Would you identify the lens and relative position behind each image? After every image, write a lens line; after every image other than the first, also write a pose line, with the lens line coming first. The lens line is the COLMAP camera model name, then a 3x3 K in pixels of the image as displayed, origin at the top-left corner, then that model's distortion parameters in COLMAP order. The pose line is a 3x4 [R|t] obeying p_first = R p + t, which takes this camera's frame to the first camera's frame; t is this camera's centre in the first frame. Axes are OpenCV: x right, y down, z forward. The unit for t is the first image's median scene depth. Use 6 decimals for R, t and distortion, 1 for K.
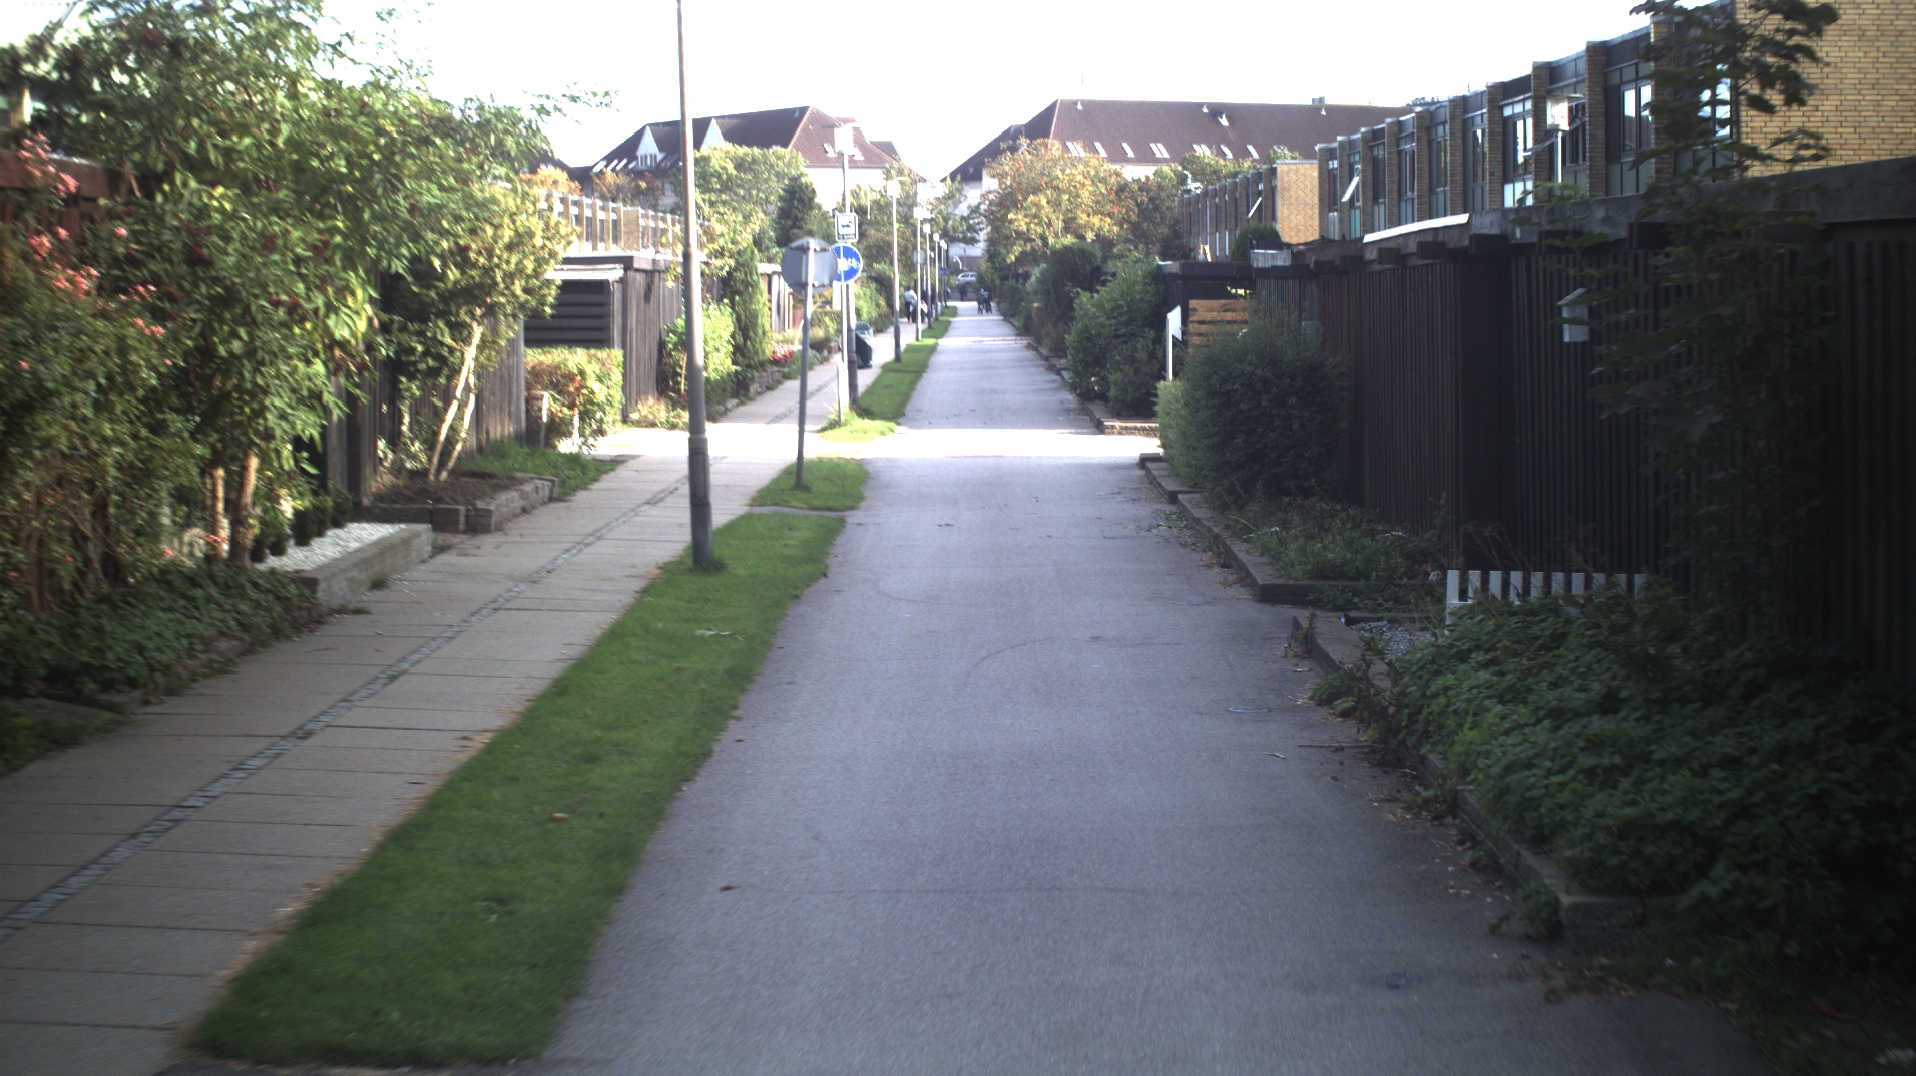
lens RADIAL K [[3316.5, 0, 958.0], [0, 3316.5, 538.0], [0, 0, 1]] dist [-0.315256, 0.664423]
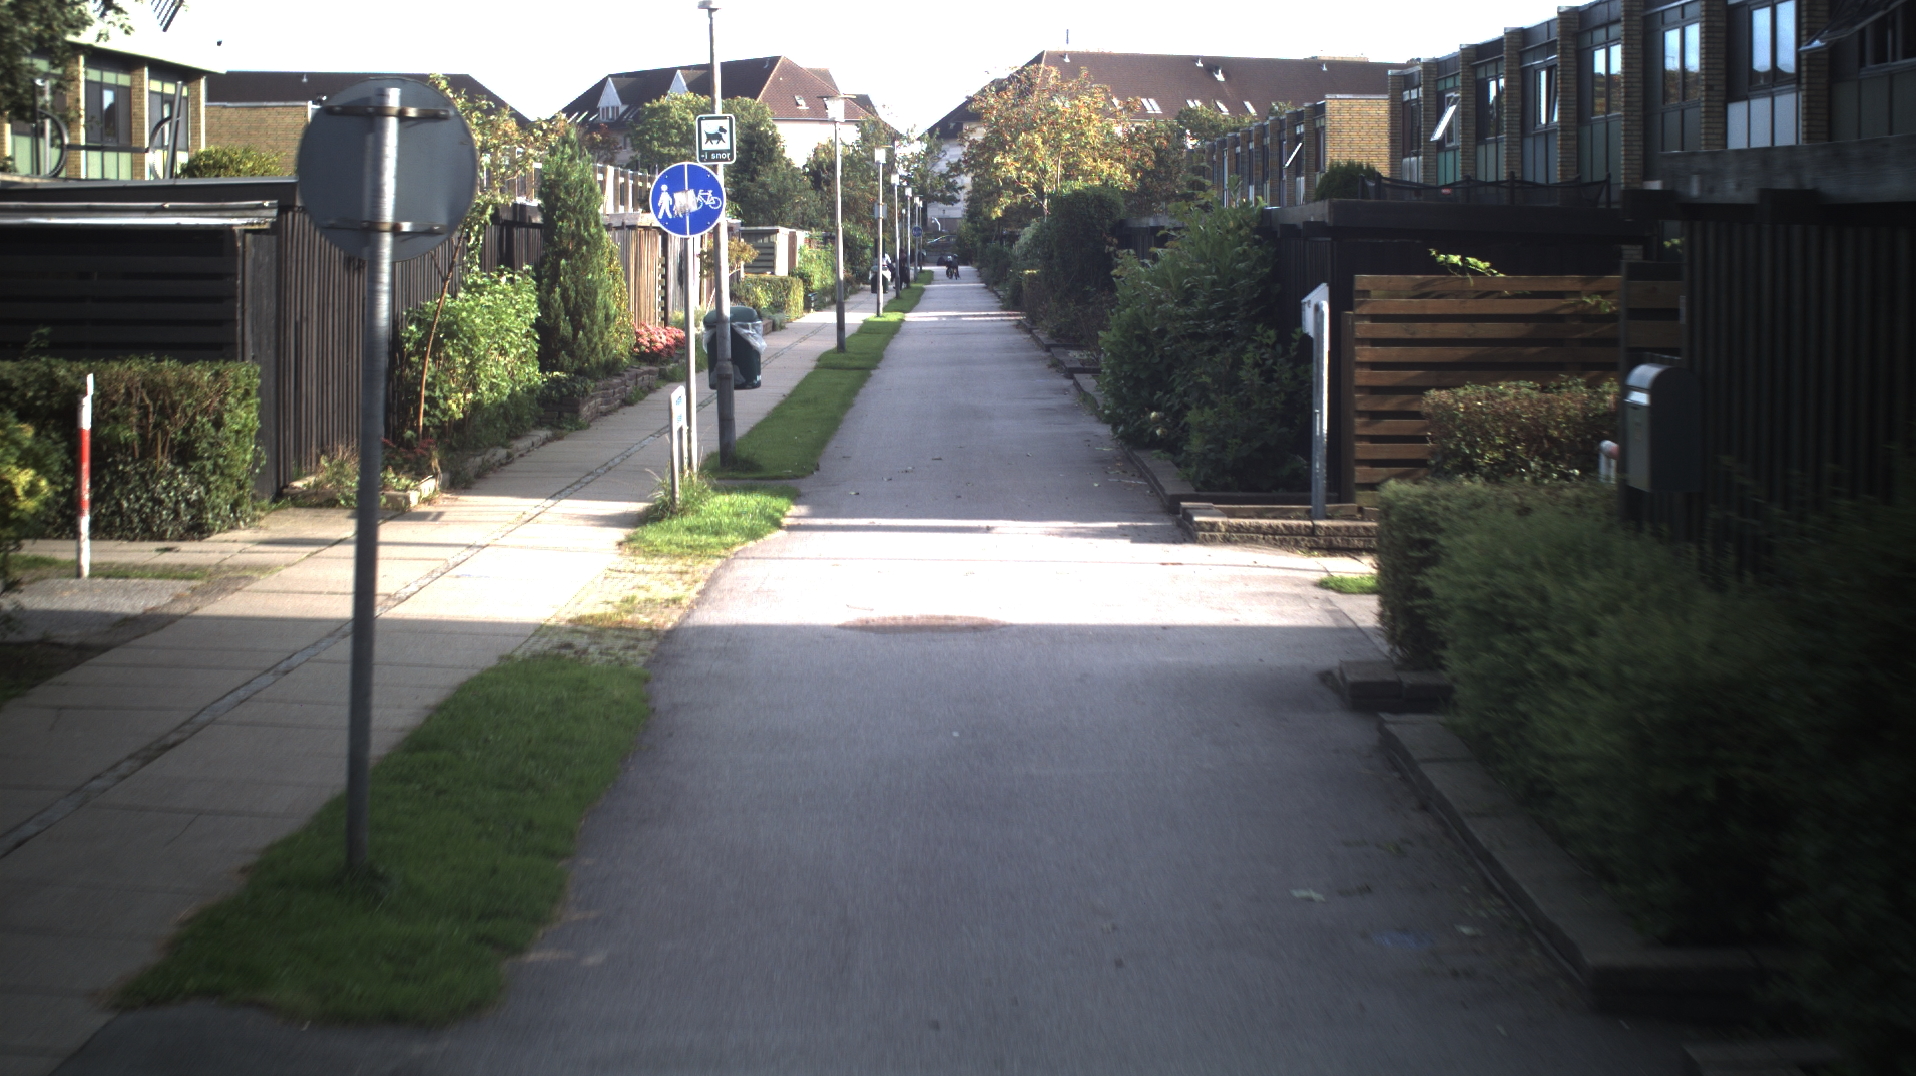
lens RADIAL K [[3316.5, 0, 958.0], [0, 3316.5, 538.0], [0, 0, 1]] dist [-0.315256, 0.664423]
pose [[0.999953, 0.007246, 0.006470, 0.004450], [-0.007318, 0.999912, 0.011047, -0.031464], [-0.006390, -0.011094, 0.999918, 0.423940]]
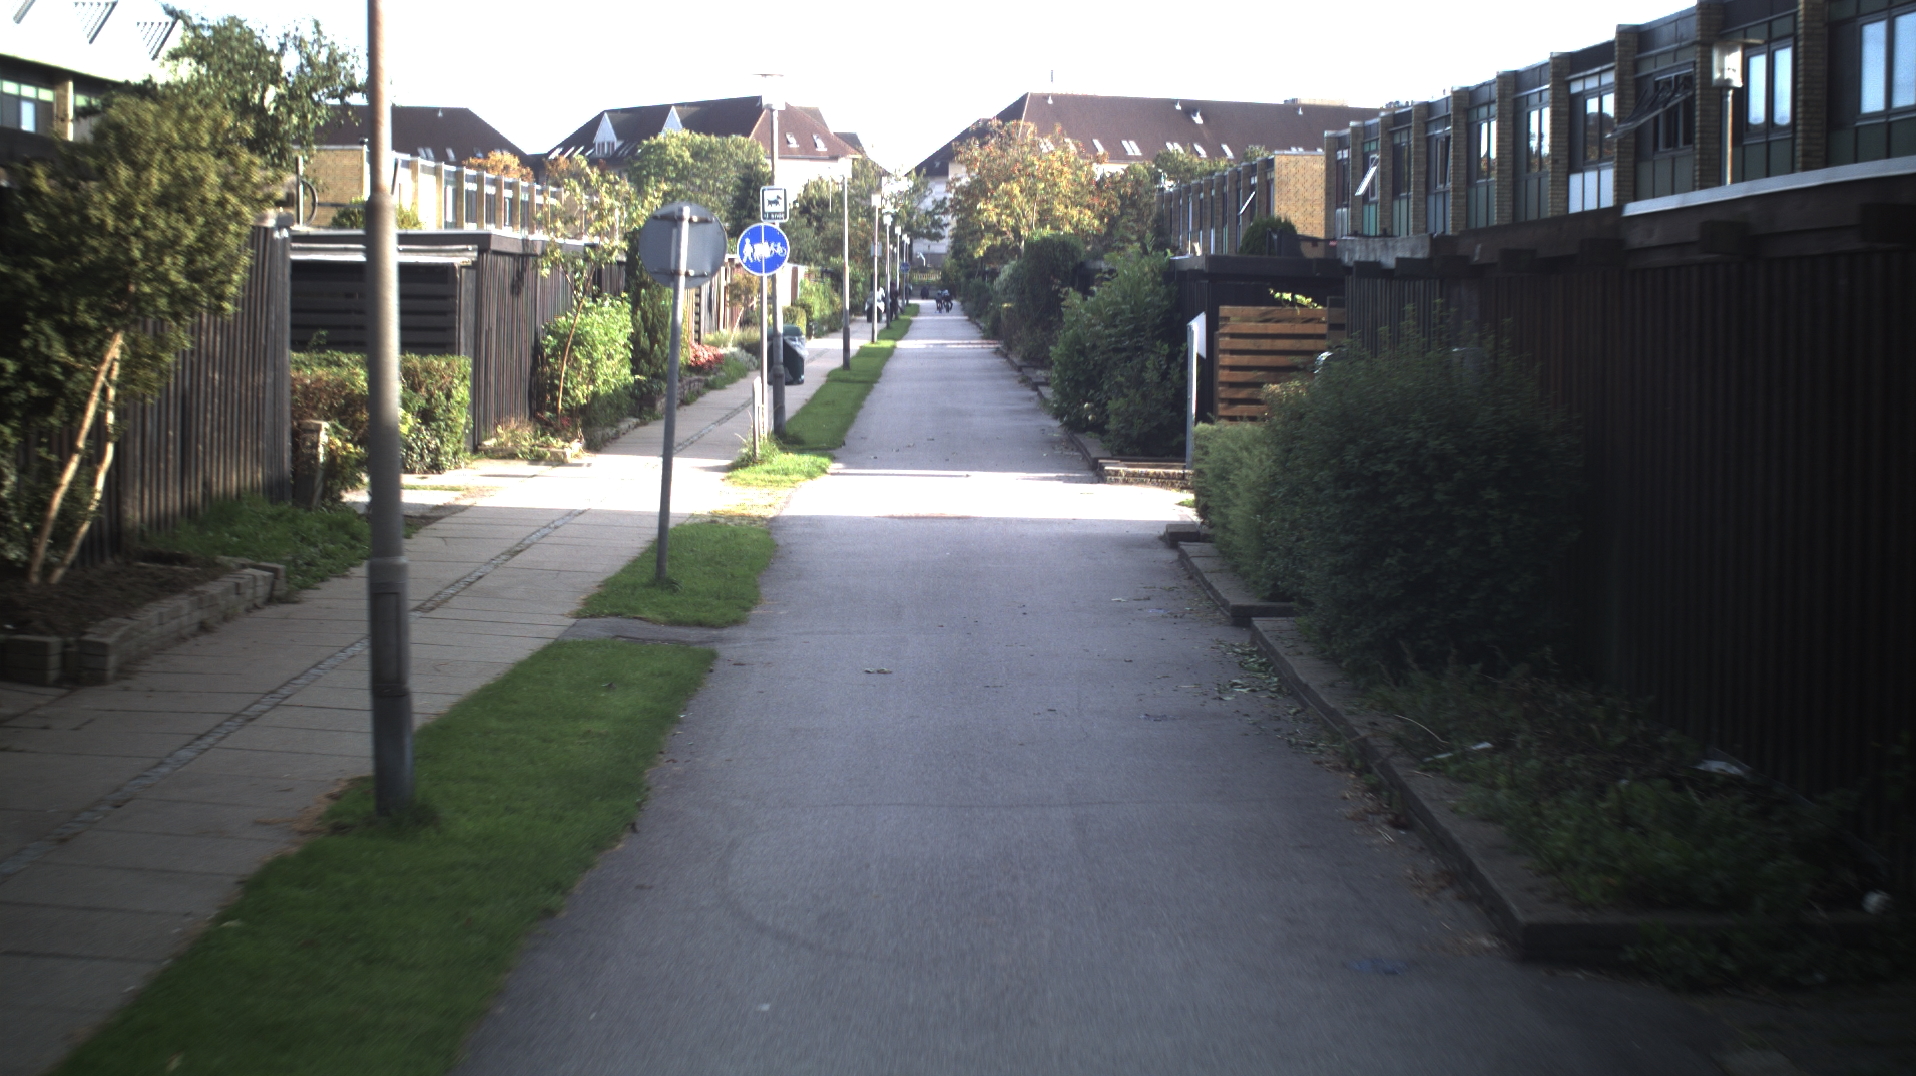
lens RADIAL K [[3316.5, 0, 958.0], [0, 3316.5, 538.0], [0, 0, 1]] dist [-0.315256, 0.664423]
pose [[0.999746, 0.018901, 0.012271, 0.001643], [-0.018909, 0.999821, 0.000548, -0.015728], [-0.012258, -0.000779, 0.999925, 0.211925]]
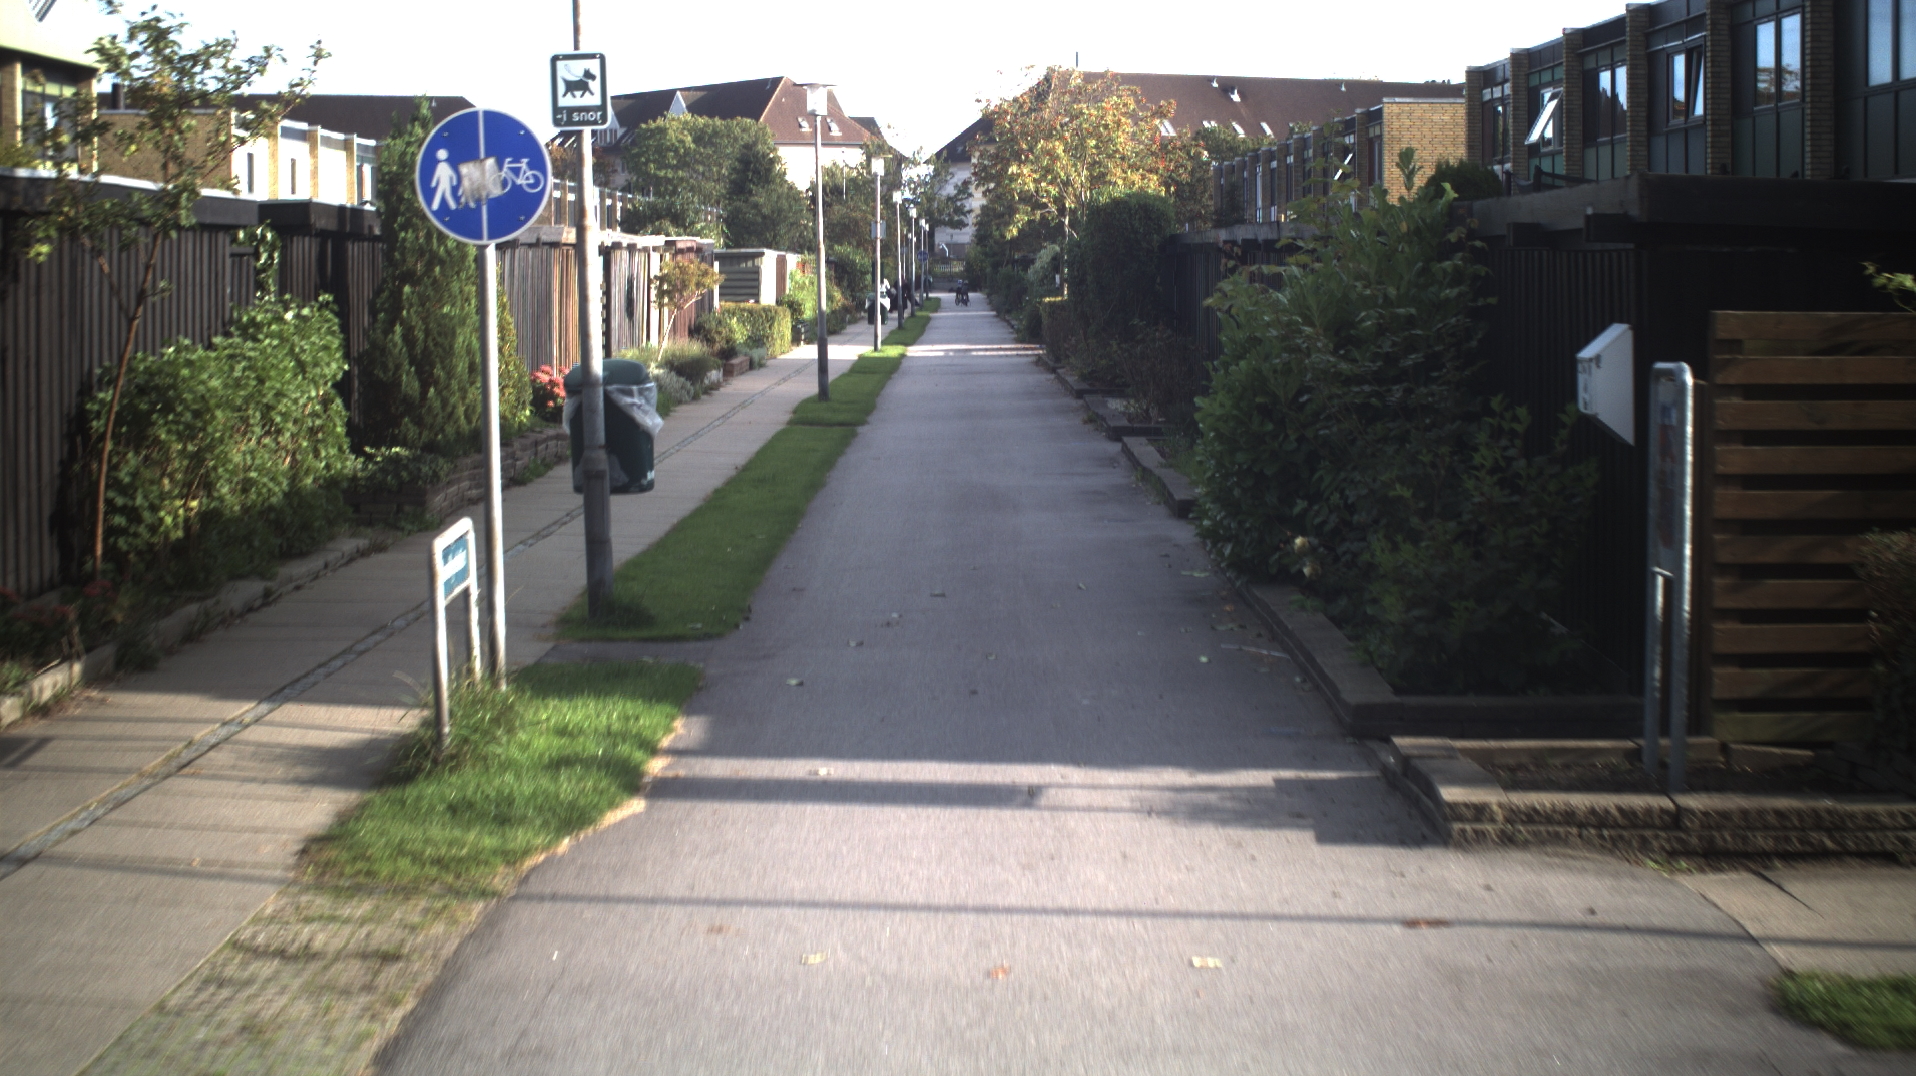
lens RADIAL K [[3316.5, 0, 958.0], [0, 3316.5, 538.0], [0, 0, 1]] dist [-0.315256, 0.664423]
pose [[0.999978, 0.005483, 0.003826, 0.005195], [-0.005494, 0.999980, 0.003041, -0.046640], [-0.003809, -0.003062, 0.999988, 0.635559]]
